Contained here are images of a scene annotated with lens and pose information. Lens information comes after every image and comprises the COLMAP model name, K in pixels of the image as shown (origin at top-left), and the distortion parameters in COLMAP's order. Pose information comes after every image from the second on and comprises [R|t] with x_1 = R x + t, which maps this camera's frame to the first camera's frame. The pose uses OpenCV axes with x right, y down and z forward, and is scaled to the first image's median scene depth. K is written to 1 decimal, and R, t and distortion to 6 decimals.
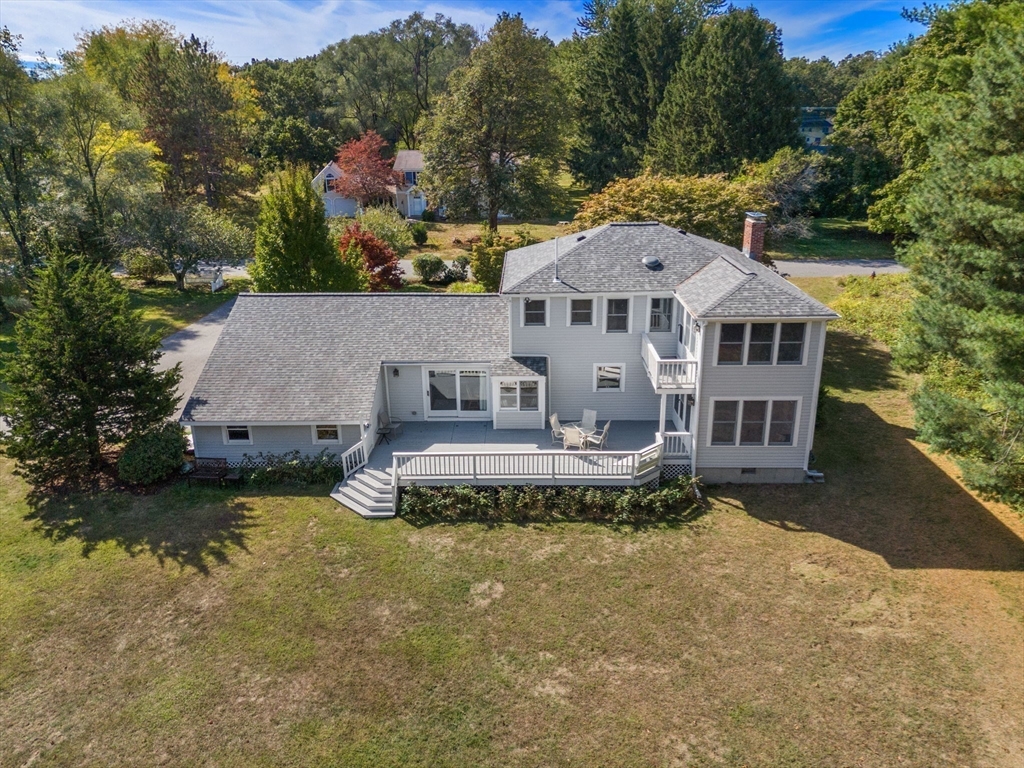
lens RADIAL K [[721.8, 0, 508.3], [0, 721.8, 381.0], [0, 0, 1]] dist [0.111138, -0.134964]
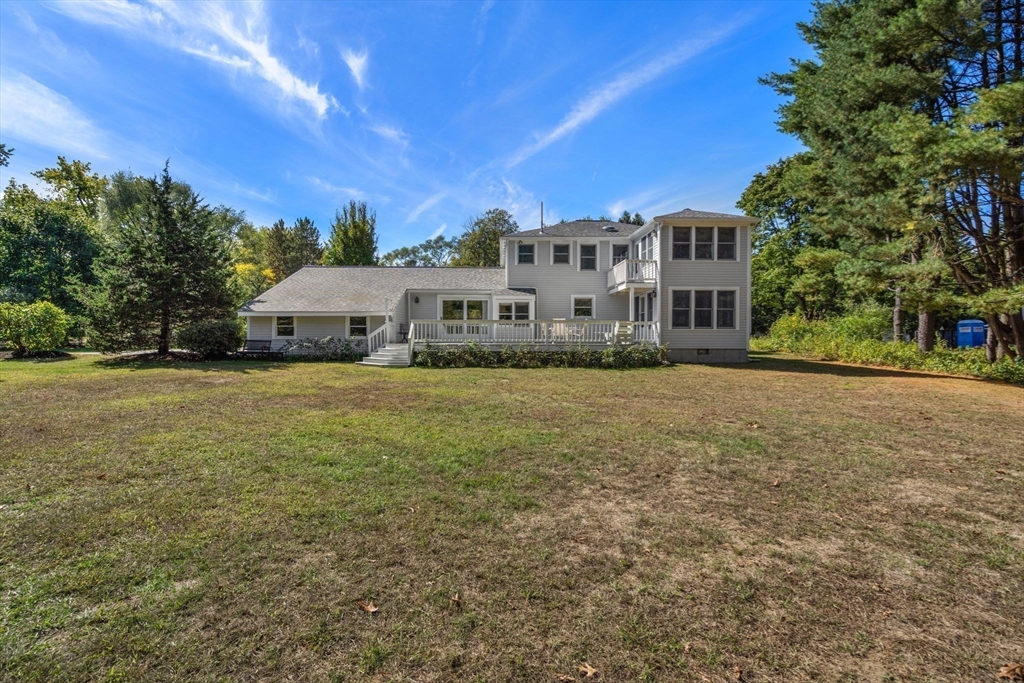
lens RADIAL K [[461.1, 0, 506.3], [0, 461.1, 342.1], [0, 0, 1]] dist [-0.005948, 0.000431]
pose [[0.999091, 0.019544, 0.037874, -0.029786], [-0.006581, 0.948742, -0.315983, 0.342225], [-0.042108, 0.315447, 0.948009, 0.266842]]
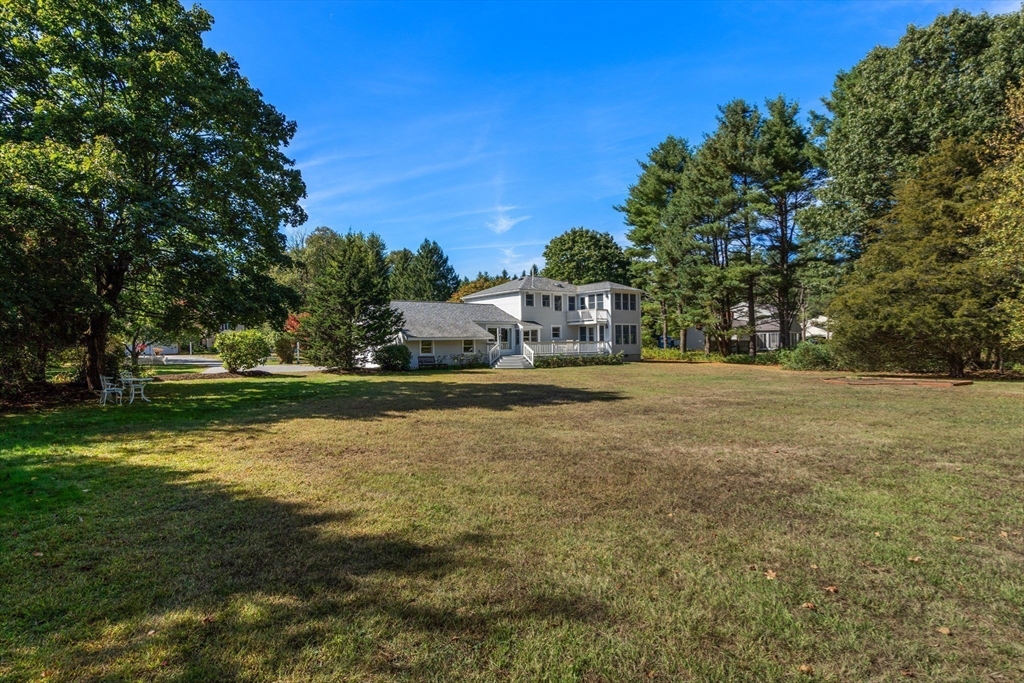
lens RADIAL K [[461.1, 0, 506.3], [0, 461.1, 342.1], [0, 0, 1]] dist [-0.005948, 0.000431]
pose [[0.816942, 0.008038, 0.576663, -0.865290], [0.188837, 0.941054, -0.280638, 0.423616], [-0.544927, 0.338161, 0.767269, 0.014169]]
